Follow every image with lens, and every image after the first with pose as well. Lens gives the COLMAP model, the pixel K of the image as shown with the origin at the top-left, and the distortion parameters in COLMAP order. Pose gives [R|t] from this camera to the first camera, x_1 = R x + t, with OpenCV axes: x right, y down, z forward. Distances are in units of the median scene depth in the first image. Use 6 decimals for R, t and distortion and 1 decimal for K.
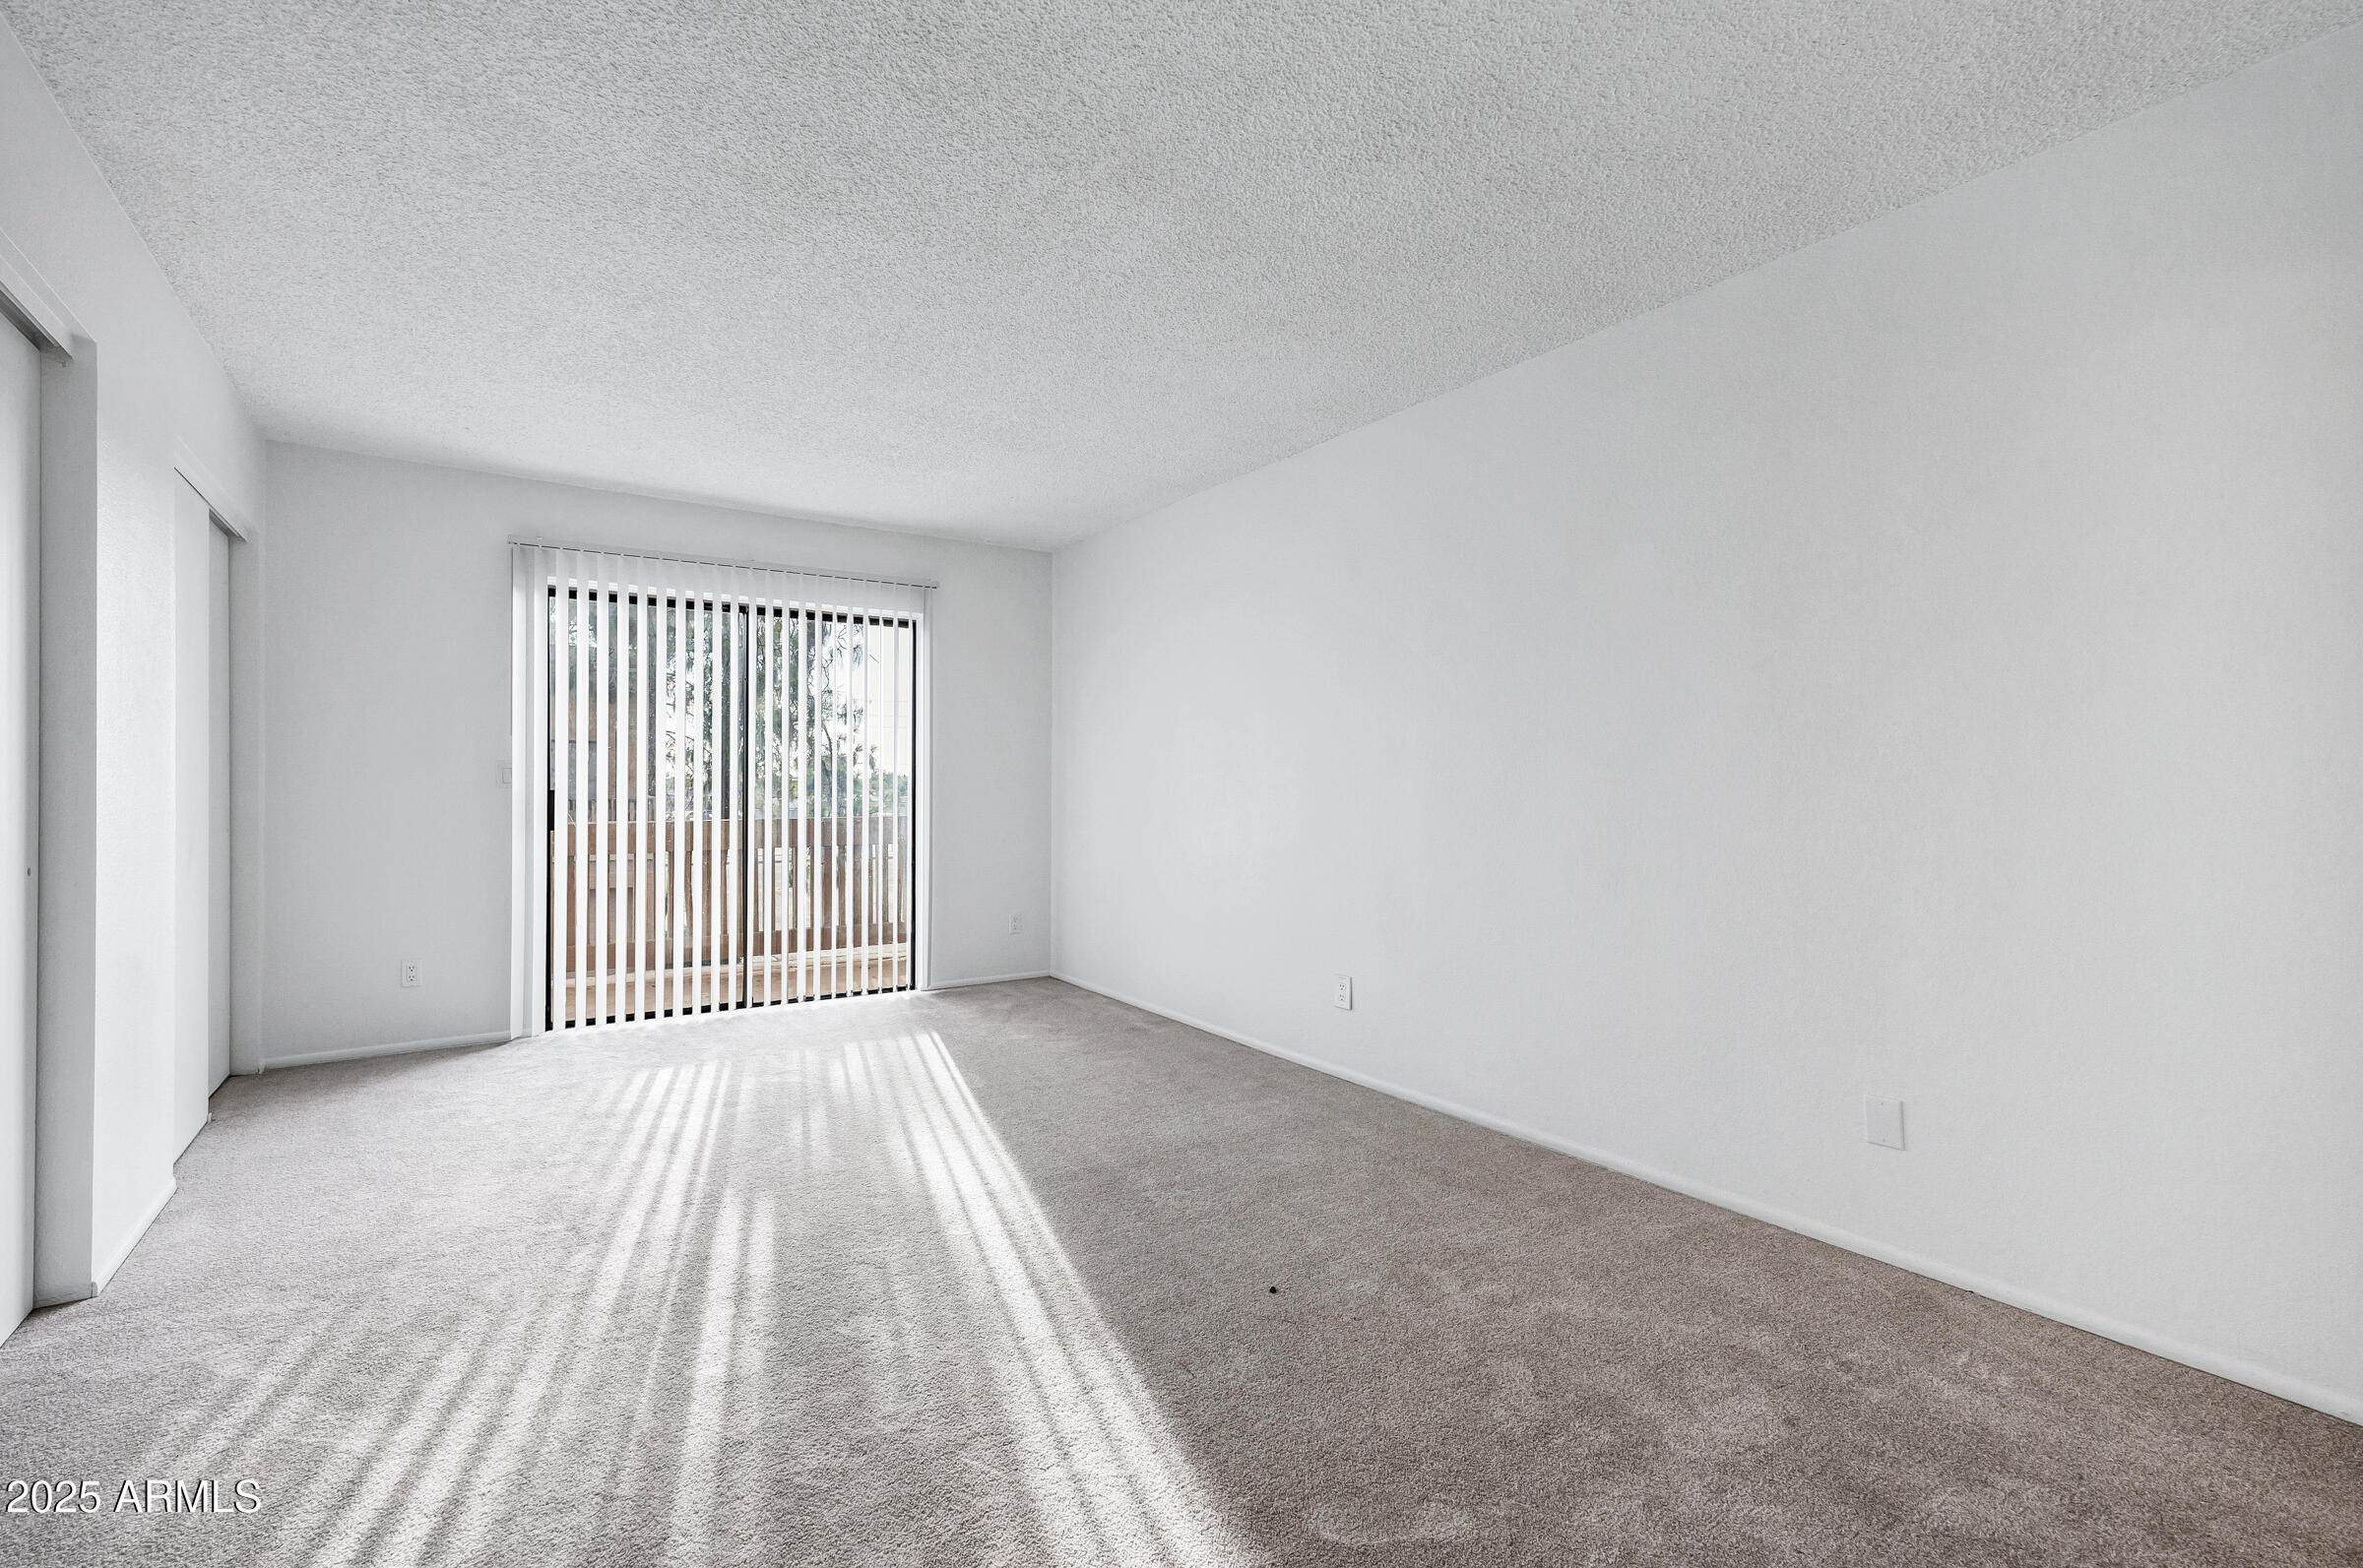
lens RADIAL K [[932.0, 0, 1182.0], [0, 932.0, 786.7], [0, 0, 1]] dist [-0.001623, -0.000197]
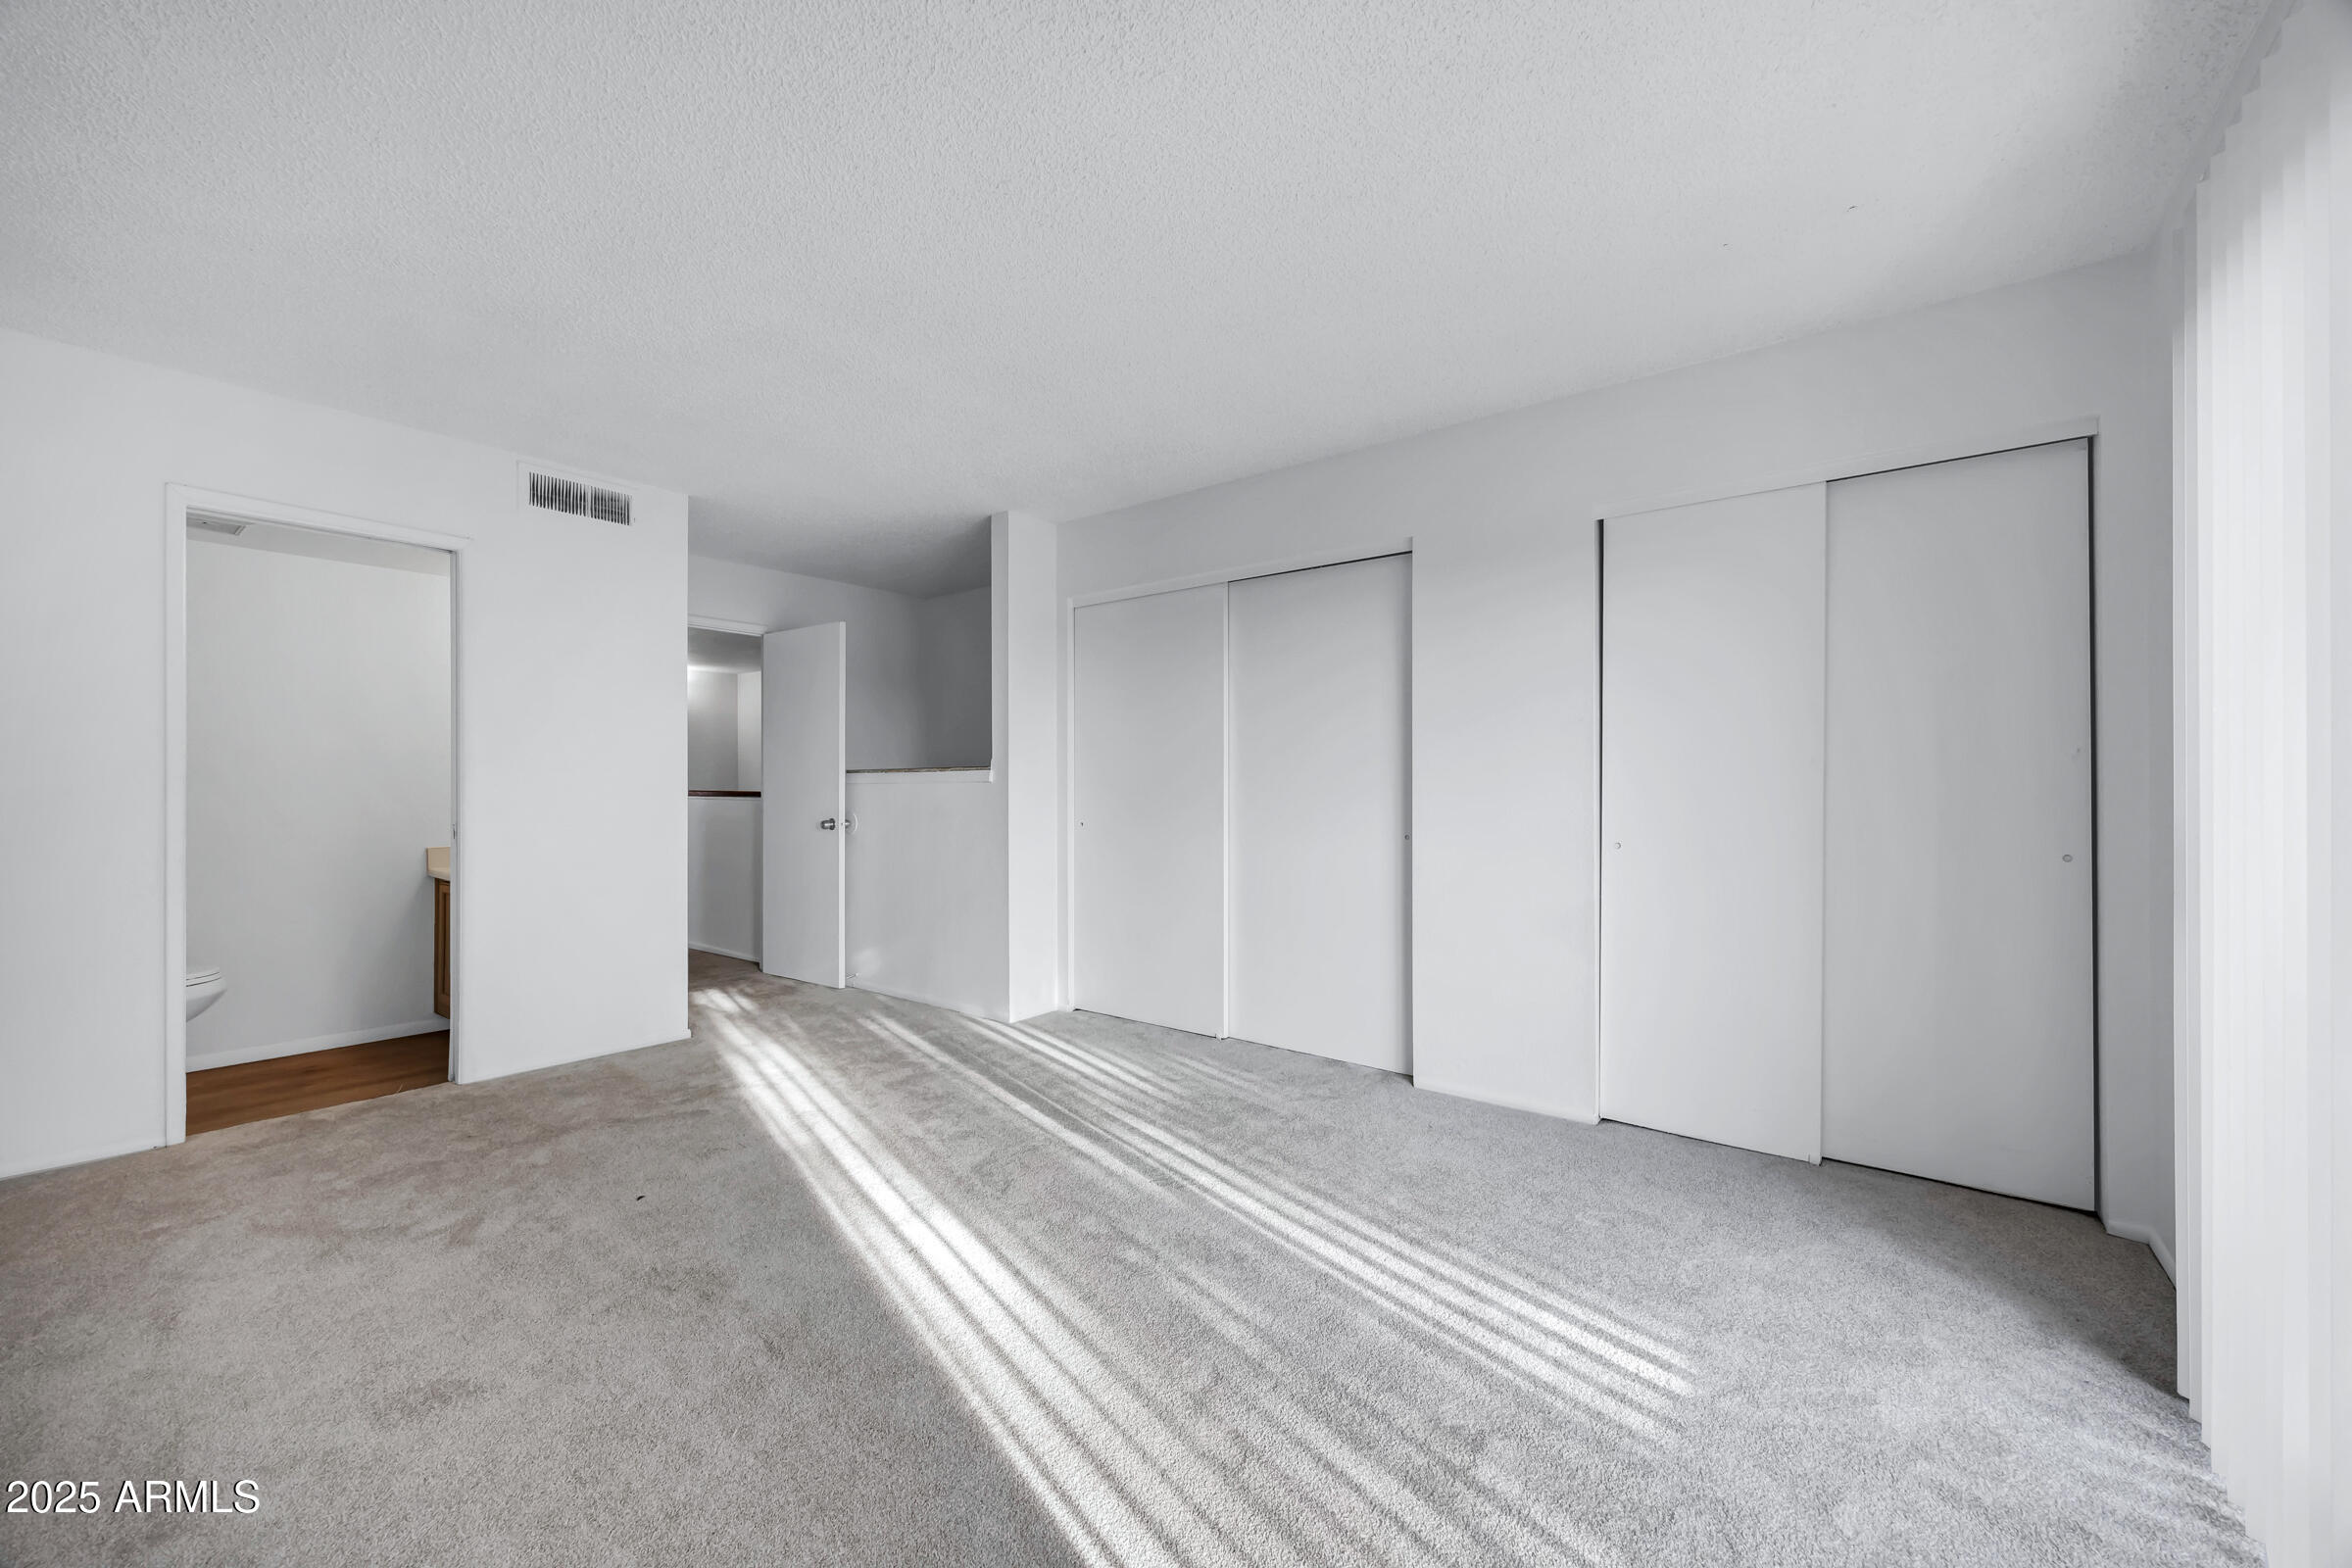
lens RADIAL K [[927.8, 0, 1174.3], [0, 927.8, 787.7], [0, 0, 1]] dist [-0.001623, -0.000197]
pose [[-0.976860, -0.002030, -0.213868, -0.247997], [-0.001273, 0.999992, -0.003677, -0.003106], [0.213874, -0.003320, -0.976856, 1.788028]]
